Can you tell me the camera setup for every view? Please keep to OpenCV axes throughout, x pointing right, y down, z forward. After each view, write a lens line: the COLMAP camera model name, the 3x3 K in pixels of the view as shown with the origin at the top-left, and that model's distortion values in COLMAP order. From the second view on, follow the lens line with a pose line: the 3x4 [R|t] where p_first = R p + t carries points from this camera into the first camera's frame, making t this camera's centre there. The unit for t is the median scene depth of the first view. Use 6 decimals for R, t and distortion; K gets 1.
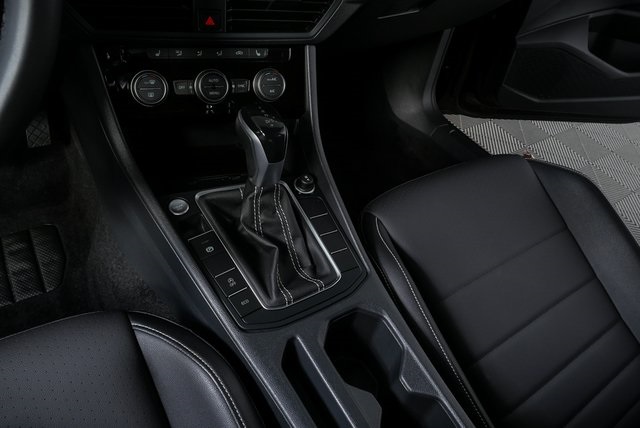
lens RADIAL K [[456.7, 0, 320.4], [0, 456.7, 212.3], [0, 0, 1]] dist [-0.033199, 0.000901]
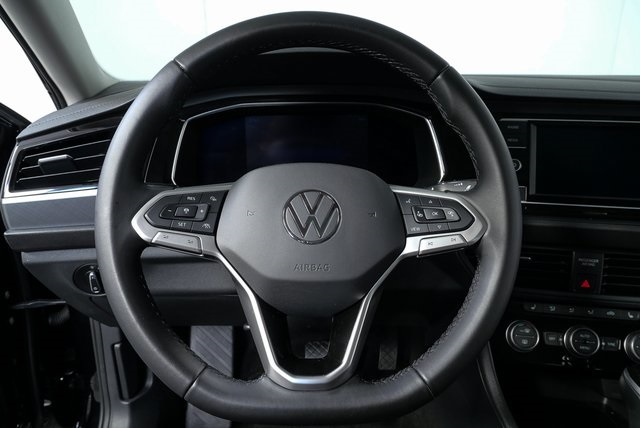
lens RADIAL K [[456.7, 0, 320.4], [0, 456.7, 214.1], [0, 0, 1]] dist [-0.033199, 0.000901]
pose [[0.836140, -0.015817, -0.548287, -0.170012], [-0.259972, 0.868755, -0.421520, 0.068023], [0.482995, 0.494989, 0.722290, -0.204284]]
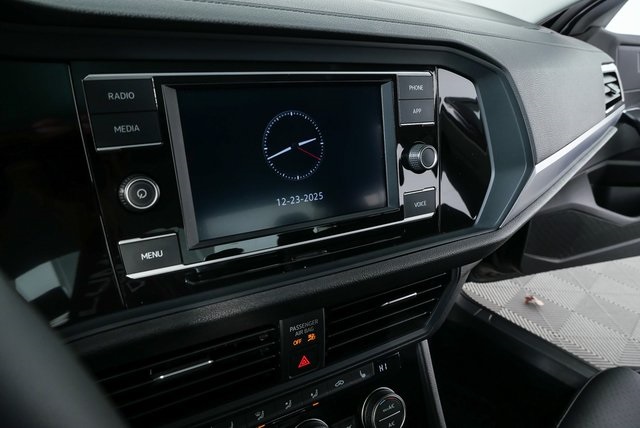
lens RADIAL K [[456.7, 0, 322.4], [0, 456.7, 213.6], [0, 0, 1]] dist [-0.033199, 0.000901]
pose [[0.976233, -0.160314, 0.145841, -0.267762], [0.195071, 0.943181, -0.268992, -0.422388], [-0.094431, 0.291048, 0.952037, 0.293402]]
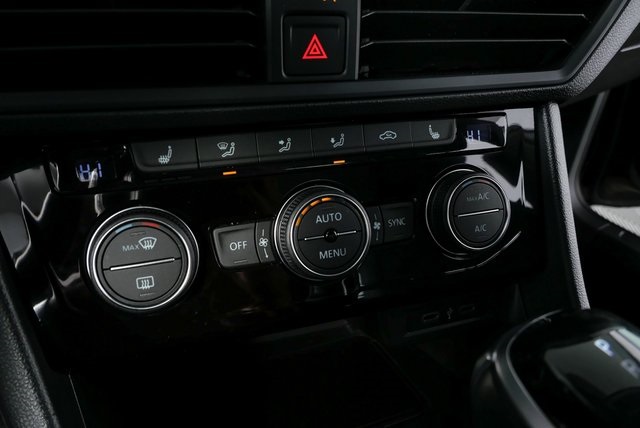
lens RADIAL K [[456.7, 0, 321.5], [0, 456.7, 219.3], [0, 0, 1]] dist [-0.033199, 0.000901]
pose [[0.993336, -0.088872, -0.073388, -0.215869], [0.072663, 0.977141, -0.199787, -0.221398], [0.089466, 0.193123, 0.977087, 0.667080]]
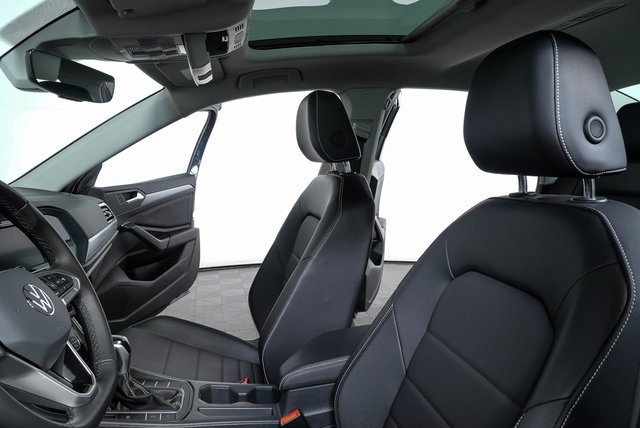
lens RADIAL K [[456.7, 0, 317.1], [0, 456.7, 216.2], [0, 0, 1]] dist [-0.033199, 0.000901]
pose [[0.362385, -0.282570, 0.888162, -1.204709], [0.711223, 0.699711, -0.067578, 0.160937], [-0.602361, 0.656170, 0.454535, -0.672286]]
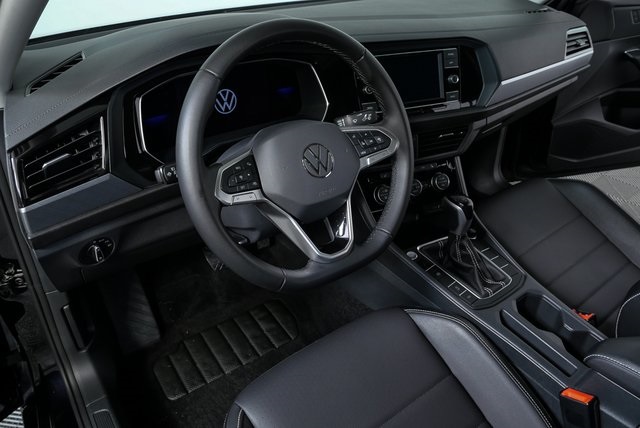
lens RADIAL K [[456.7, 0, 322.0], [0, 456.7, 210.5], [0, 0, 1]] dist [-0.033199, 0.000901]
pose [[0.984582, -0.169525, -0.043112, -0.536376], [0.156960, 0.965017, -0.210013, 0.136539], [0.077206, 0.200008, 0.976748, -0.789283]]
